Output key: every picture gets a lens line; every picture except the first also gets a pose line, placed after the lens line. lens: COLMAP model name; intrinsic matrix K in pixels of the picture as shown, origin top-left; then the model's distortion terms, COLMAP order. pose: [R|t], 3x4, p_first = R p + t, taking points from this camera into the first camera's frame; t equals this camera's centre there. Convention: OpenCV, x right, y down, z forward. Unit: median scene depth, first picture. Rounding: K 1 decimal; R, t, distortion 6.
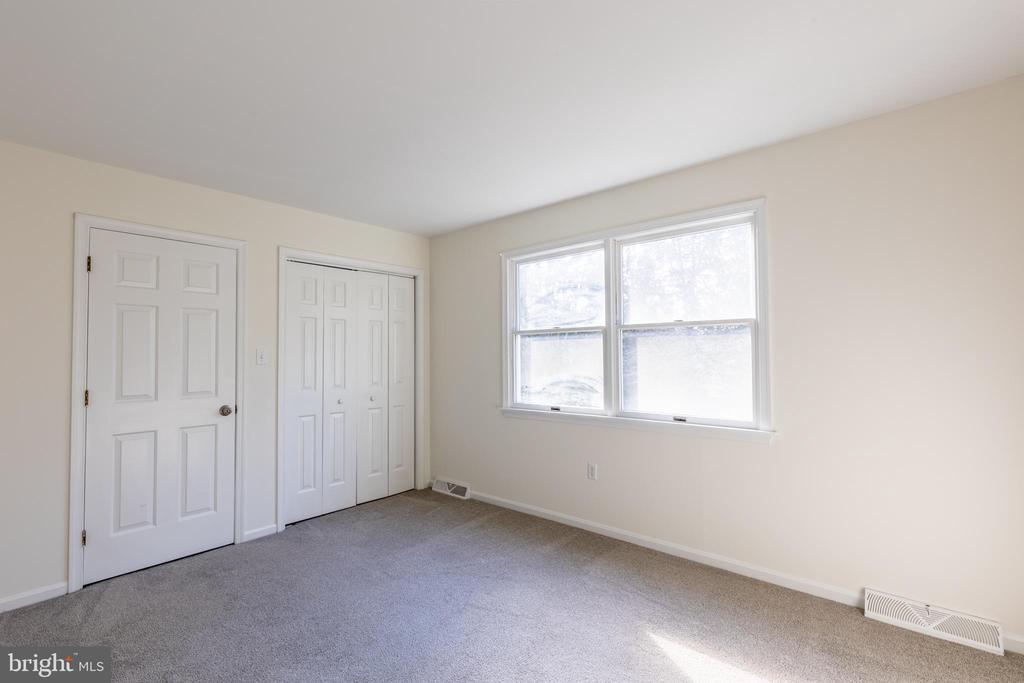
lens RADIAL K [[458.4, 0, 512.6], [0, 458.4, 342.7], [0, 0, 1]] dist [0.001151, 0.001166]
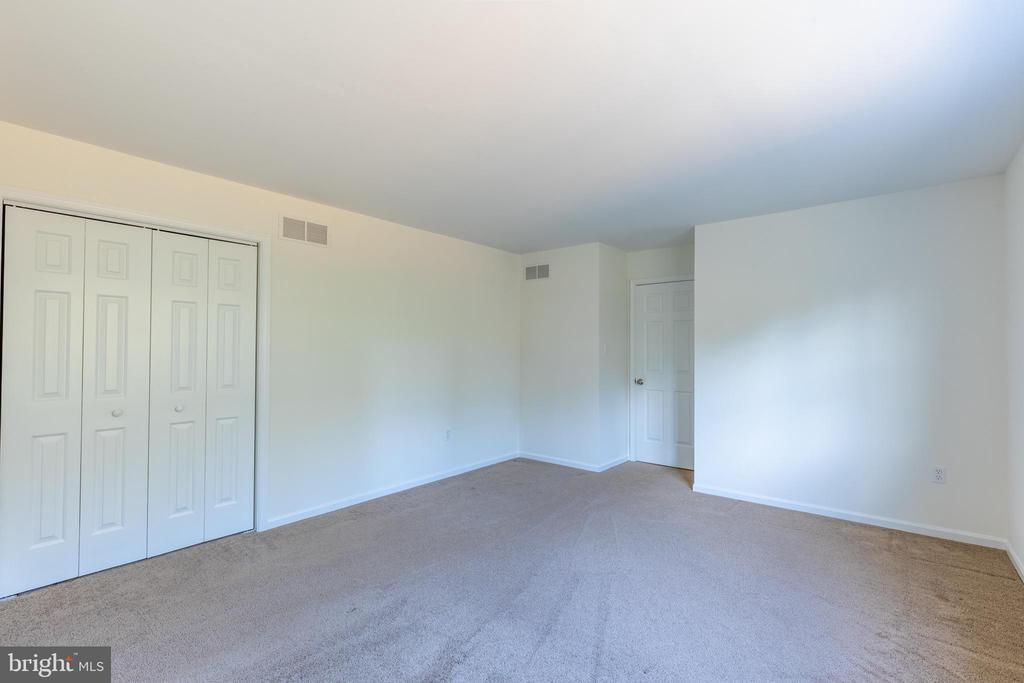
lens RADIAL K [[458.4, 0, 515.2], [0, 458.4, 344.5], [0, 0, 1]] dist [0.001151, 0.001166]
pose [[0.999892, 0.011050, 0.009718, 0.212817], [-0.011122, 0.999911, 0.007426, 0.009655], [-0.009635, -0.007533, 0.999925, 0.271391]]
